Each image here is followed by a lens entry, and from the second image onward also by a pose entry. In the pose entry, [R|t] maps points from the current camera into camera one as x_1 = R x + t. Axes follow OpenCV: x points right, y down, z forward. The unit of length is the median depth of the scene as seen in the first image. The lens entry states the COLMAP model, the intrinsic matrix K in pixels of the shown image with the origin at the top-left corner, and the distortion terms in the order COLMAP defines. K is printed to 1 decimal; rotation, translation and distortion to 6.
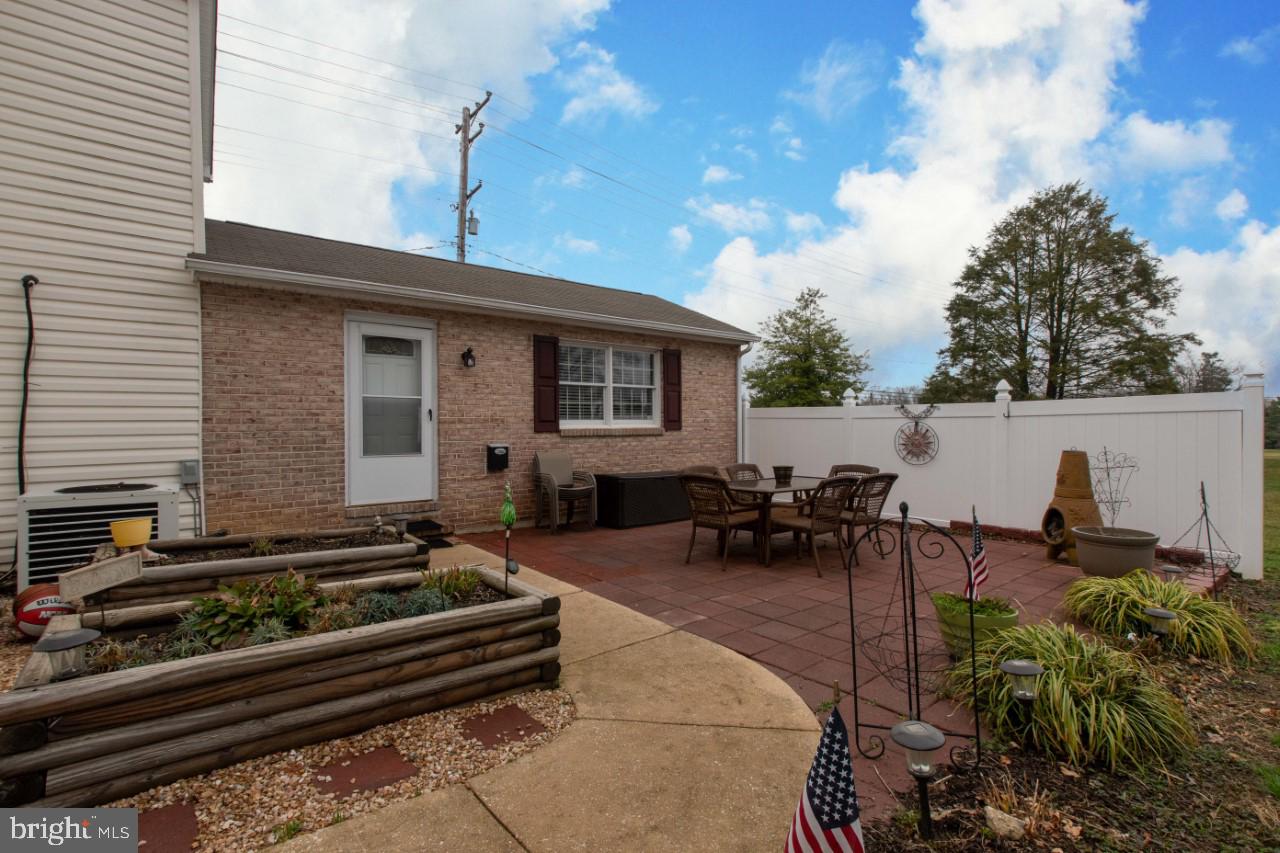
lens RADIAL K [[567.7, 0, 642.1], [0, 567.7, 424.8], [0, 0, 1]] dist [0.002461, -0.000126]
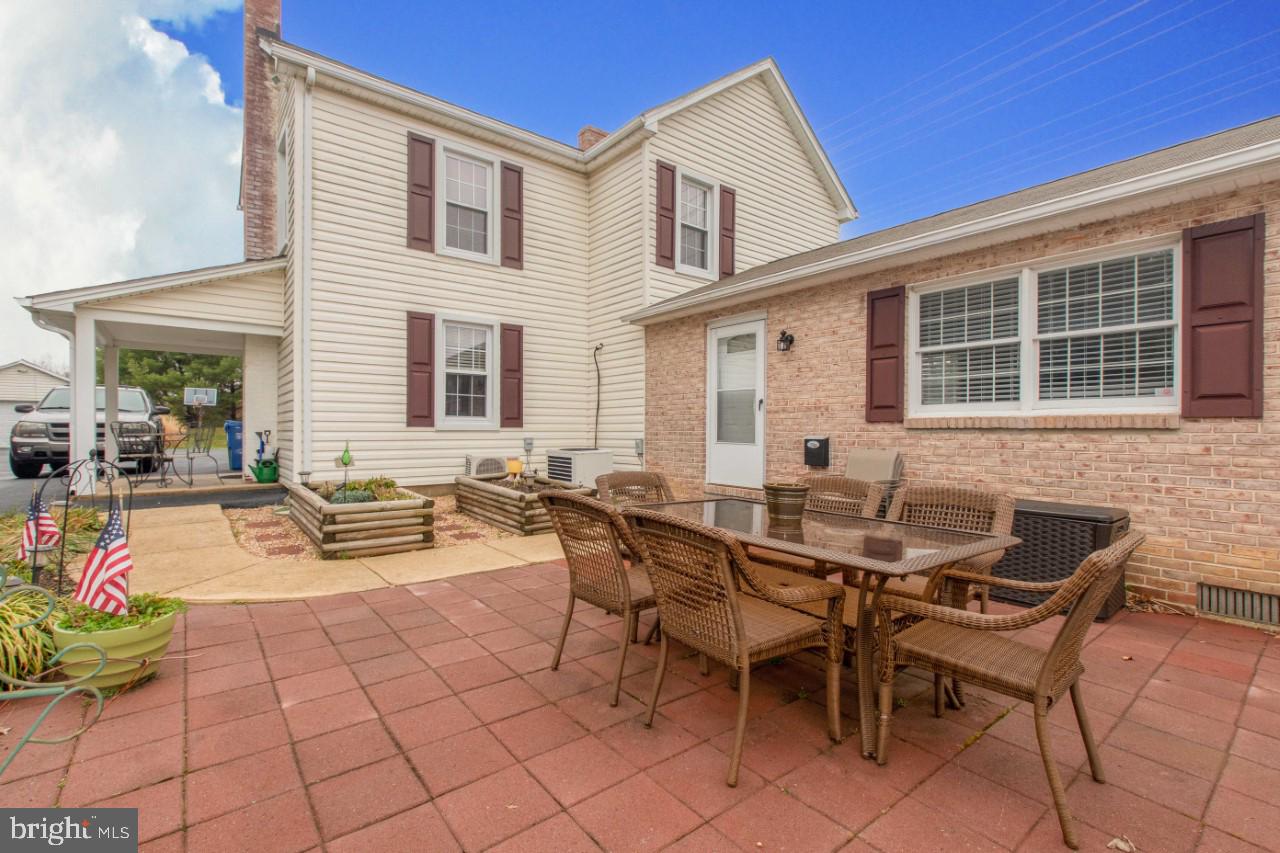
lens RADIAL K [[567.7, 0, 642.2], [0, 567.7, 429.2], [0, 0, 1]] dist [0.002461, -0.000126]
pose [[-0.007681, 0.003655, -0.999964, 0.593931], [-0.002020, 0.999991, 0.003671, 0.021005], [0.999968, 0.002048, -0.007673, 0.746590]]
